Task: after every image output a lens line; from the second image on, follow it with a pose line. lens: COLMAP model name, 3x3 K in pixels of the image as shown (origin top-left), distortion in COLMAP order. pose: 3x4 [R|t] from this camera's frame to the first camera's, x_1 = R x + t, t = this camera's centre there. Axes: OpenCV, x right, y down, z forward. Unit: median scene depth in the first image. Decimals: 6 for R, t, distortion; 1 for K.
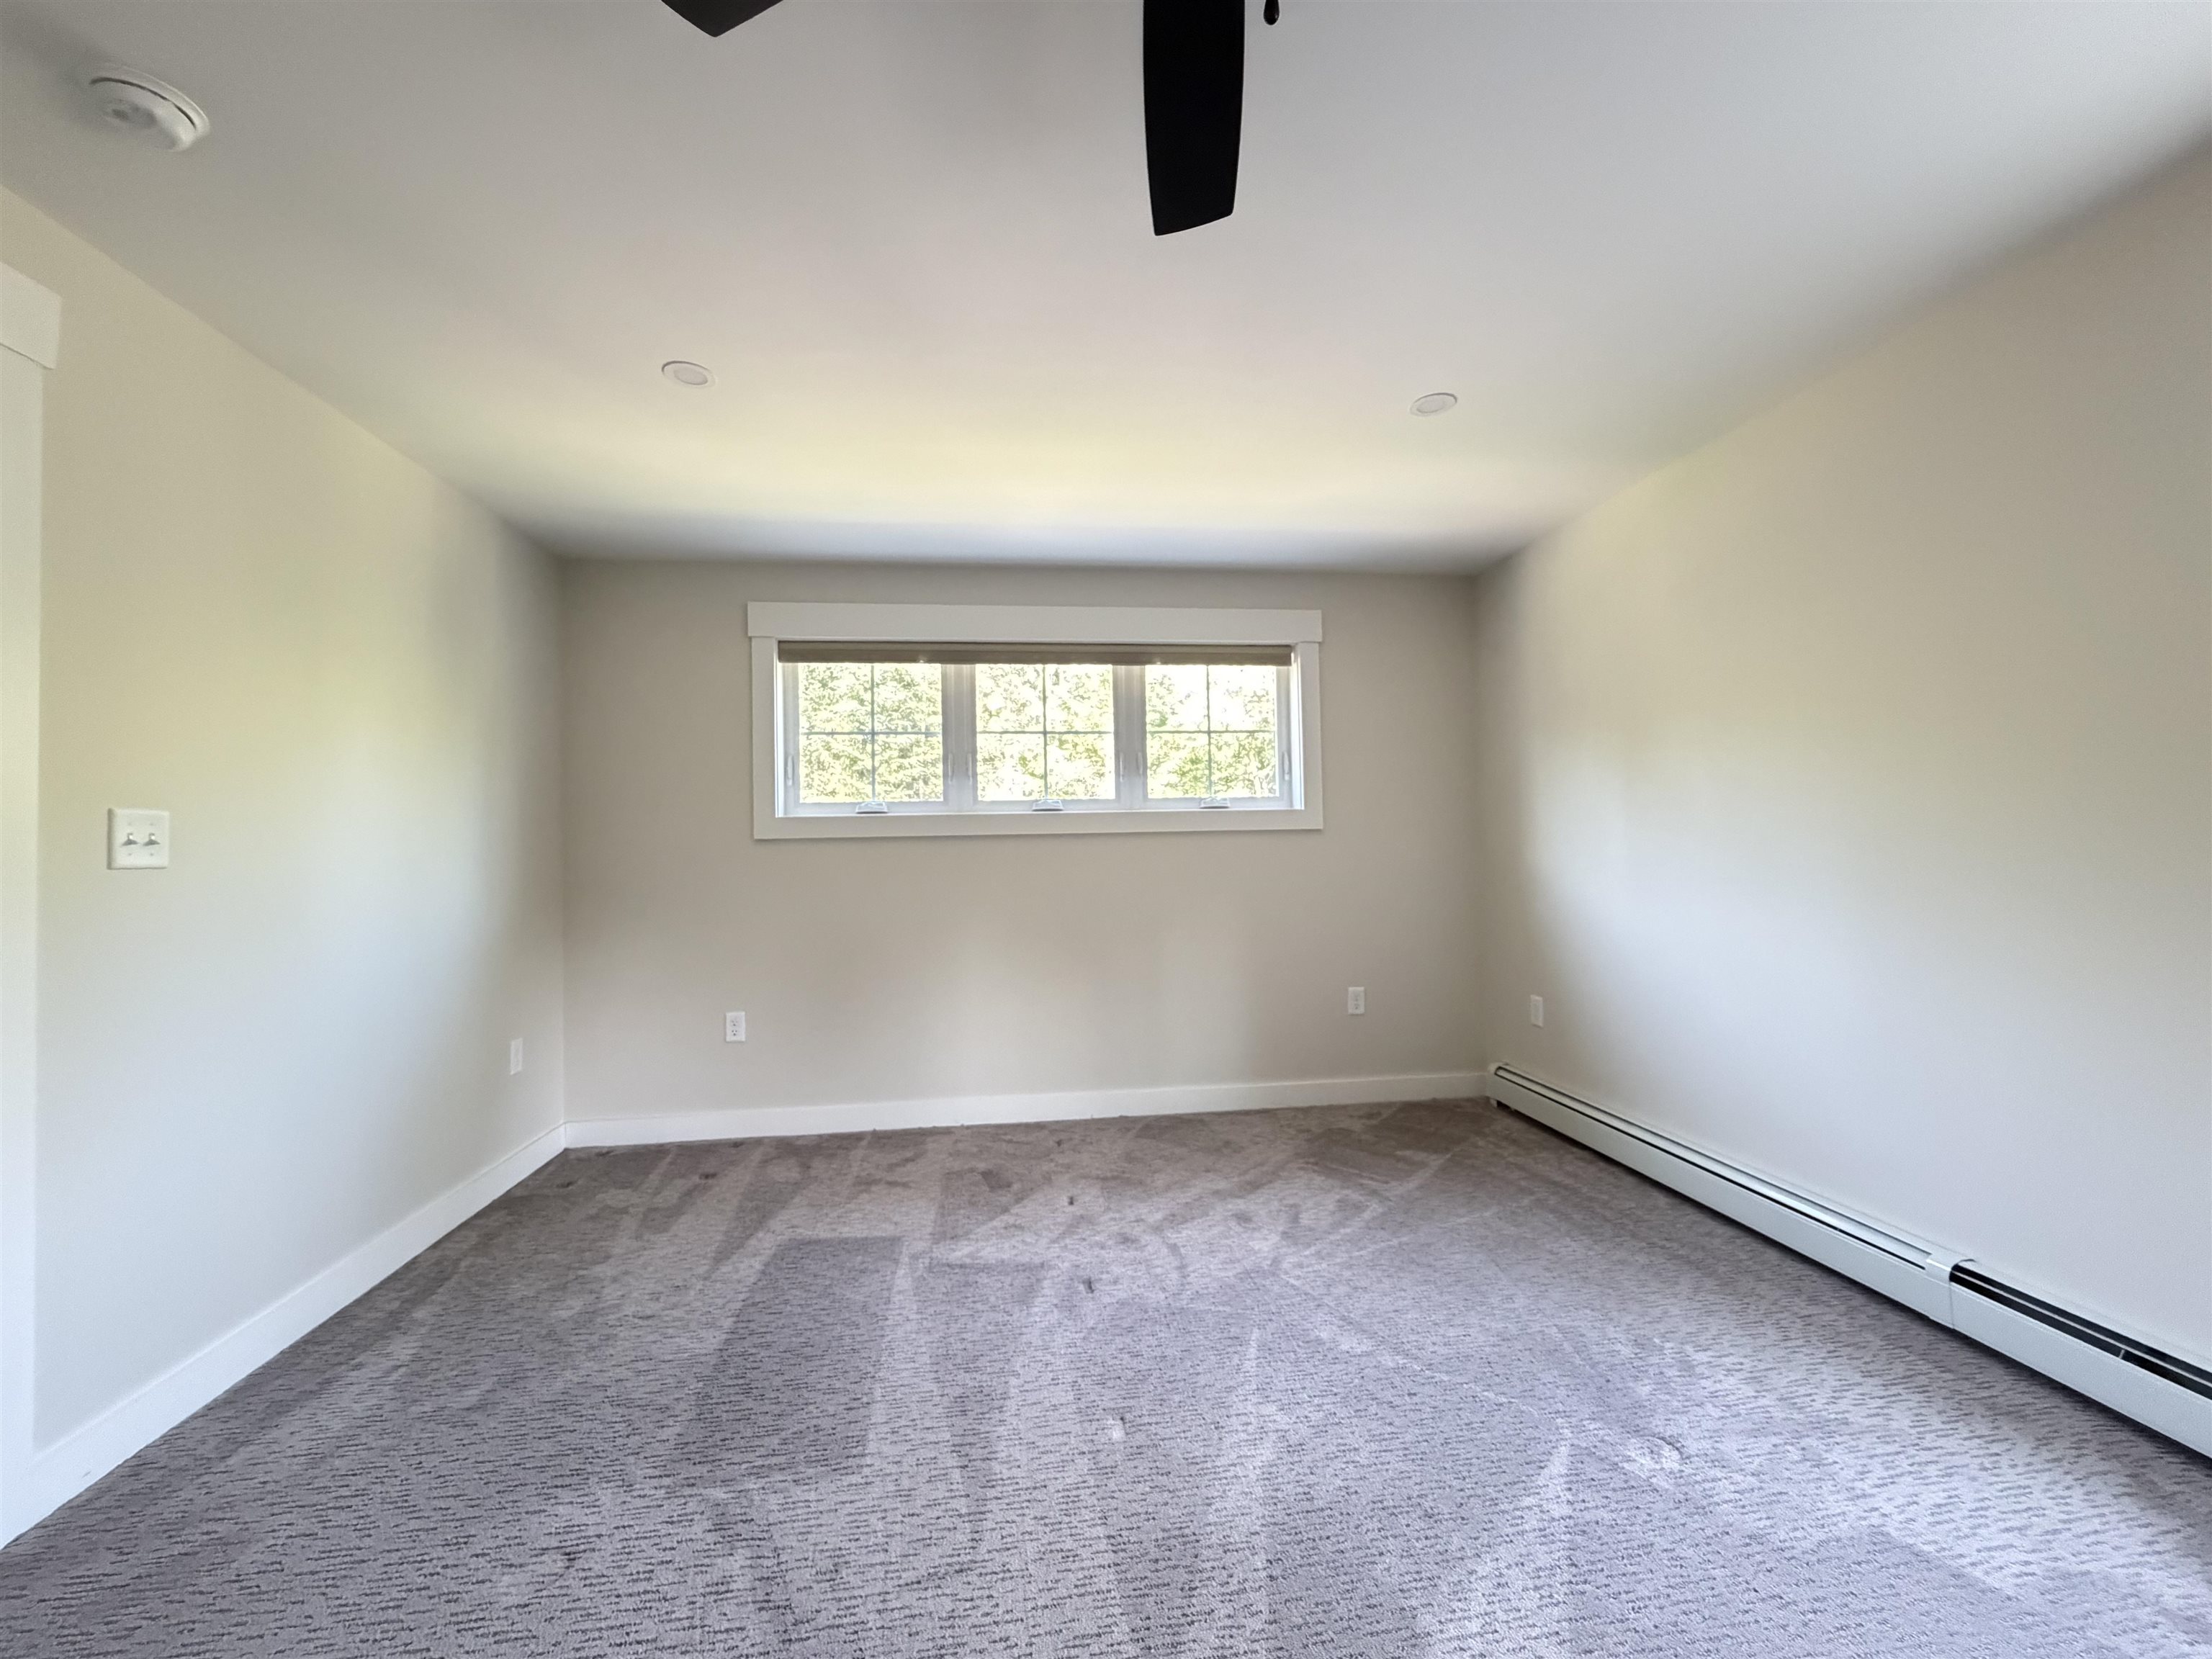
lens RADIAL K [[882.4, 0, 1099.1], [0, 882.4, 825.6], [0, 0, 1]] dist [-0.000132, 0.000026]
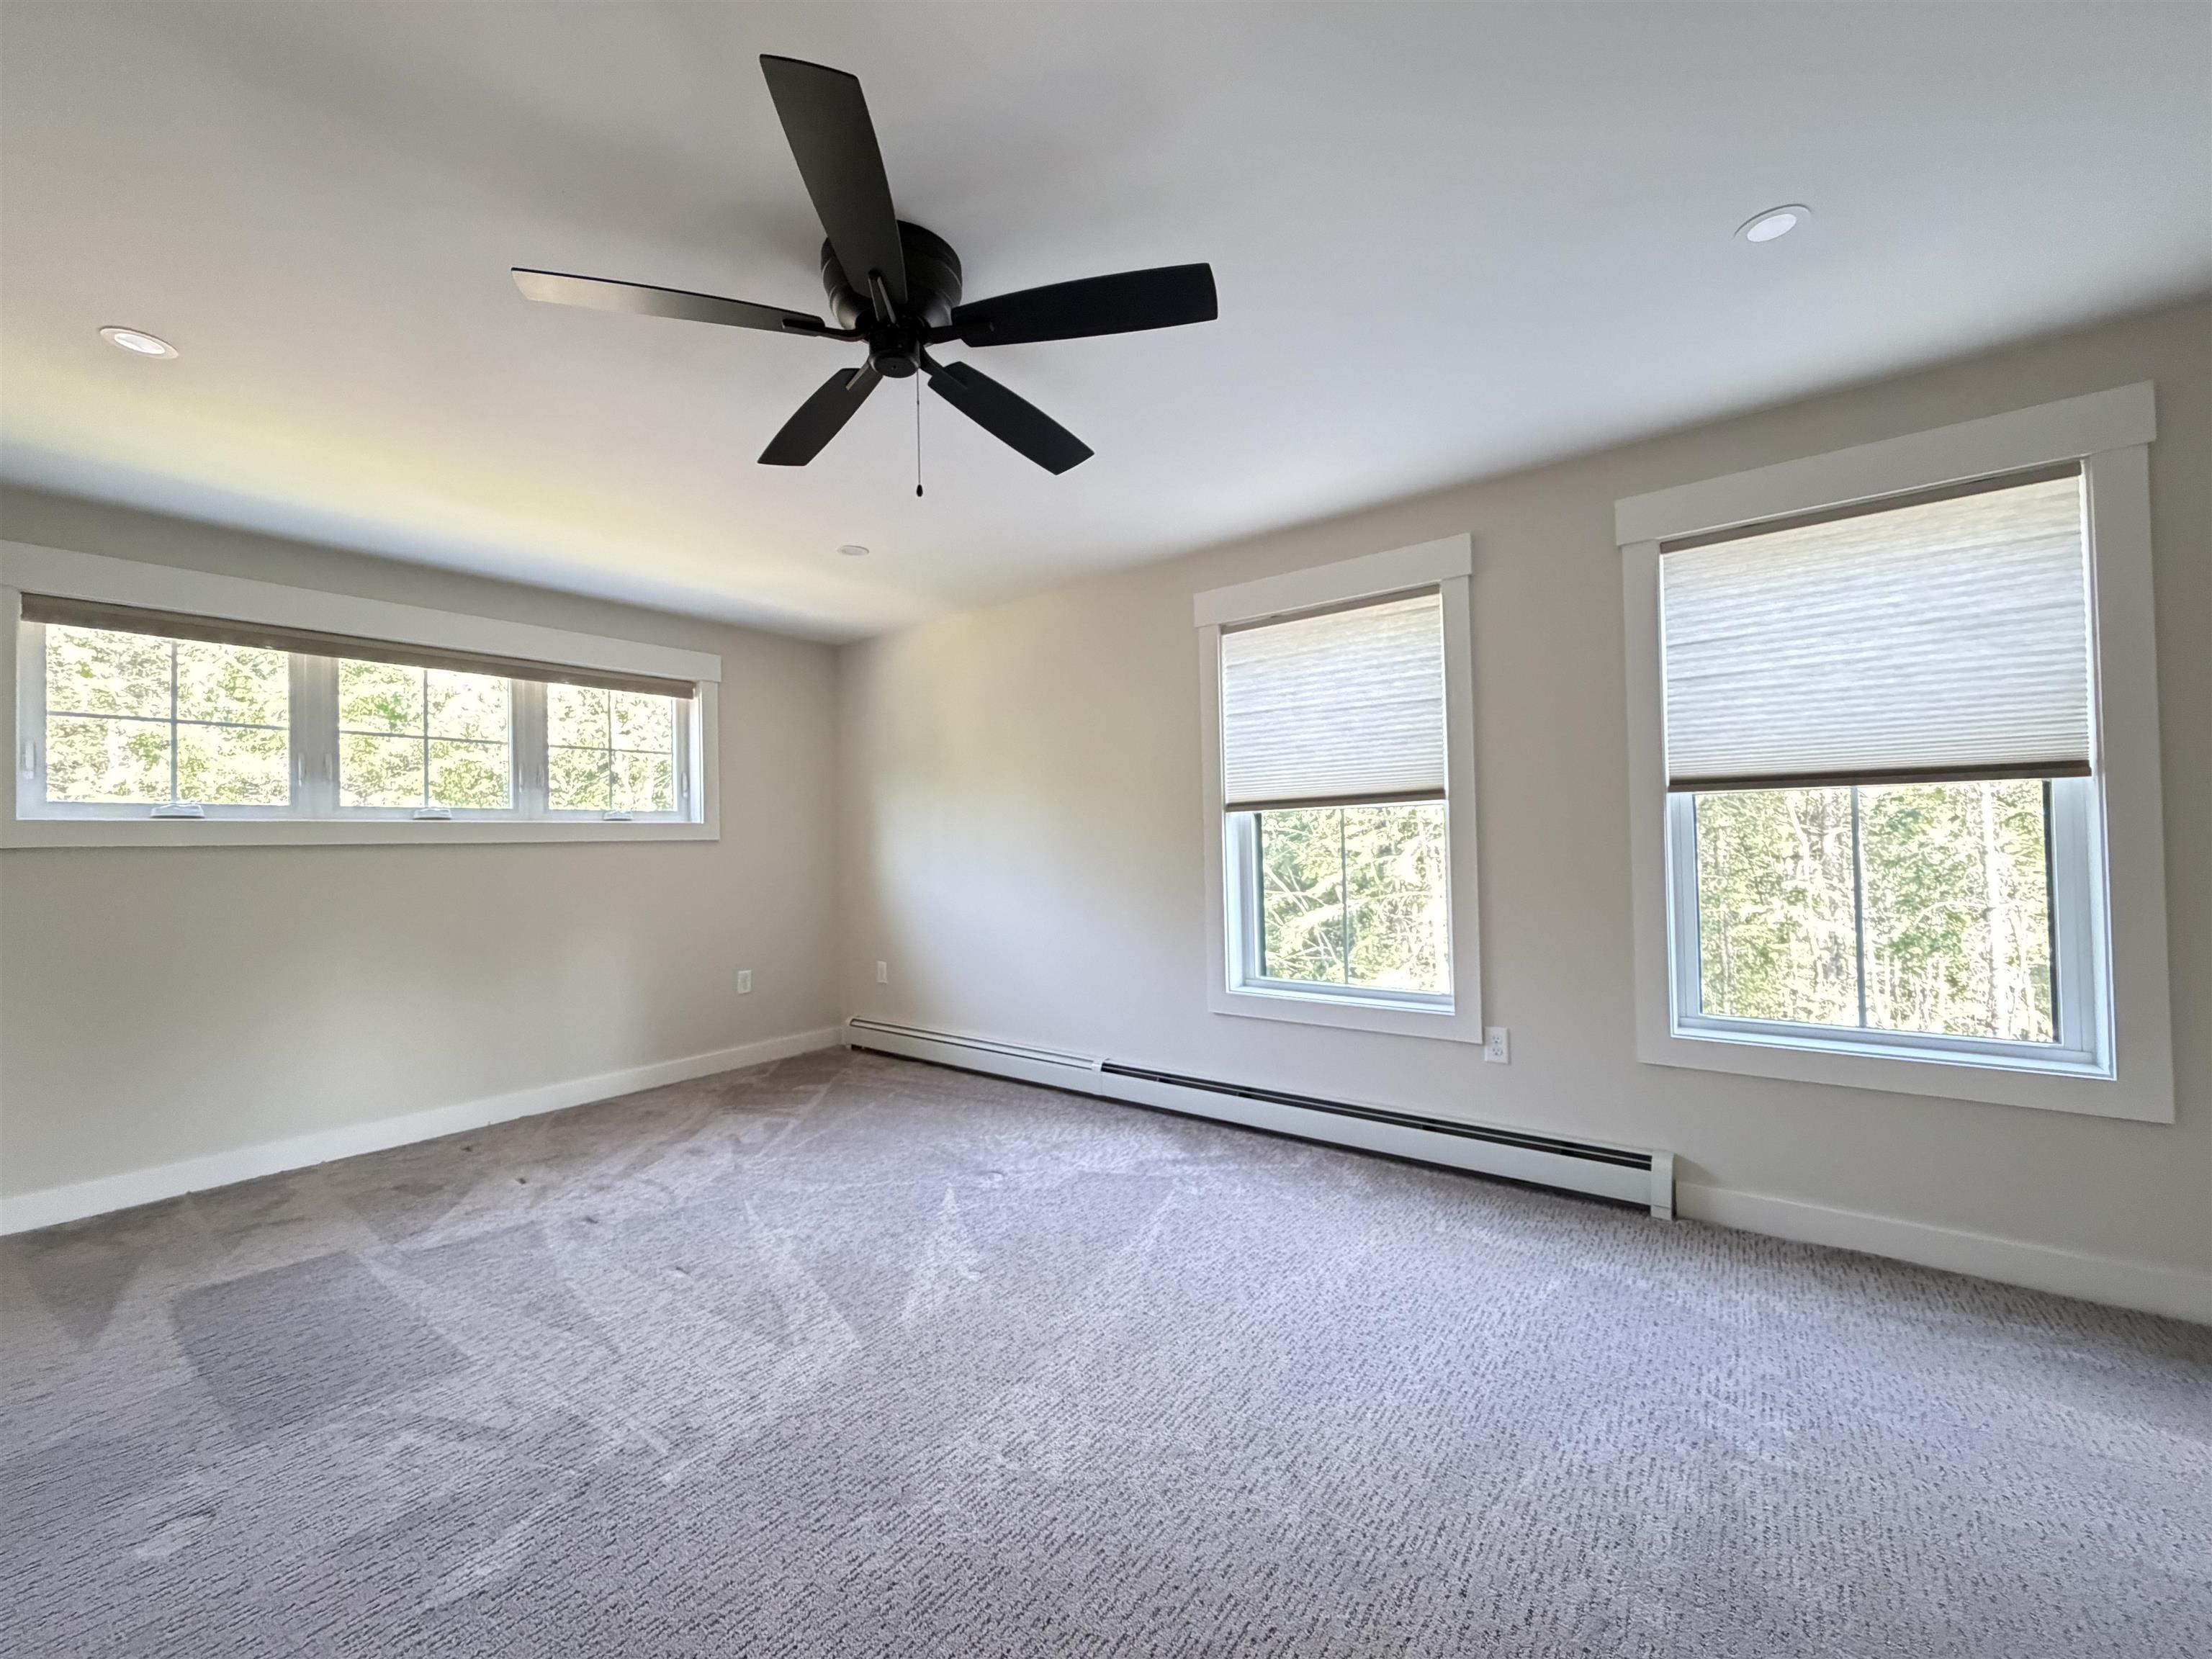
lens RADIAL K [[887.3, 0, 1098.3], [0, 887.3, 823.8], [0, 0, 1]] dist [0.000834, 0.000145]
pose [[0.707225, 0.018818, 0.706738, -0.318256], [-0.008314, 0.999798, -0.018302, 0.000081], [-0.706939, 0.007067, 0.707239, -0.283361]]
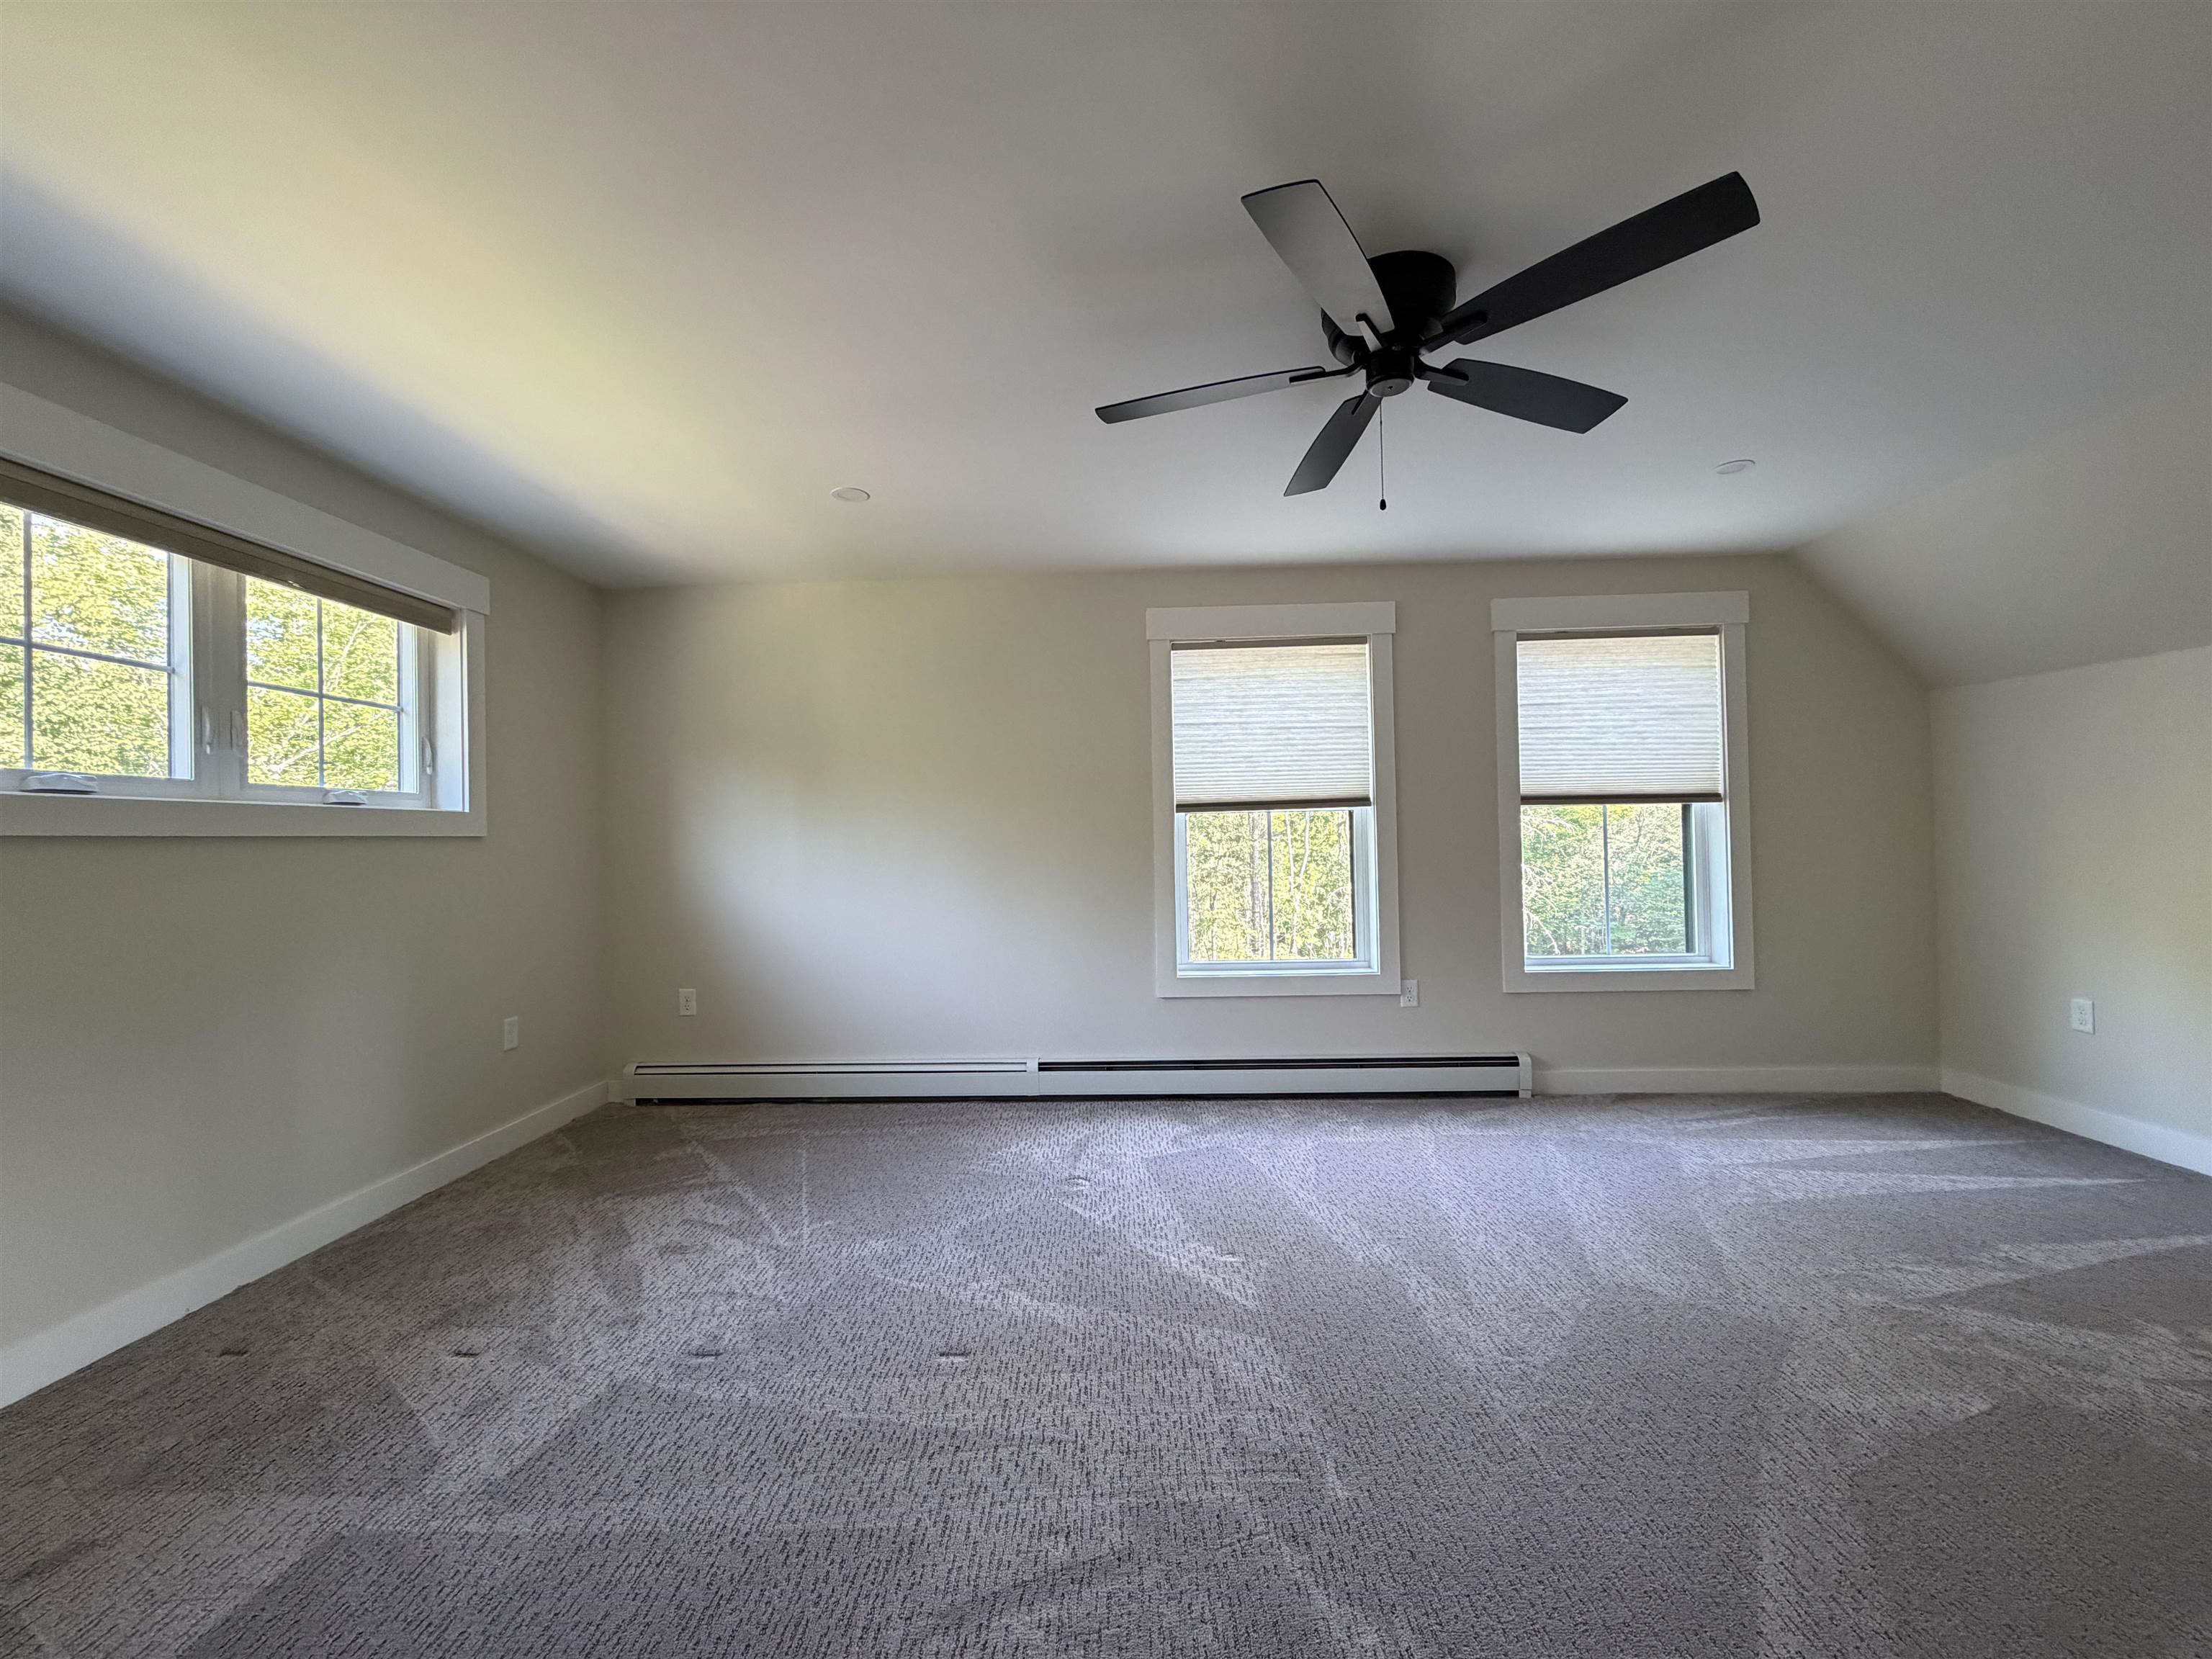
lens RADIAL K [[882.4, 0, 1099.1], [0, 882.4, 825.6], [0, 0, 1]] dist [-0.000132, 0.000026]
pose [[0.152563, 0.033055, 0.987741, -0.679042], [-0.005980, 0.999453, -0.032523, 0.024979], [-0.988276, -0.000945, 0.152677, 0.403106]]
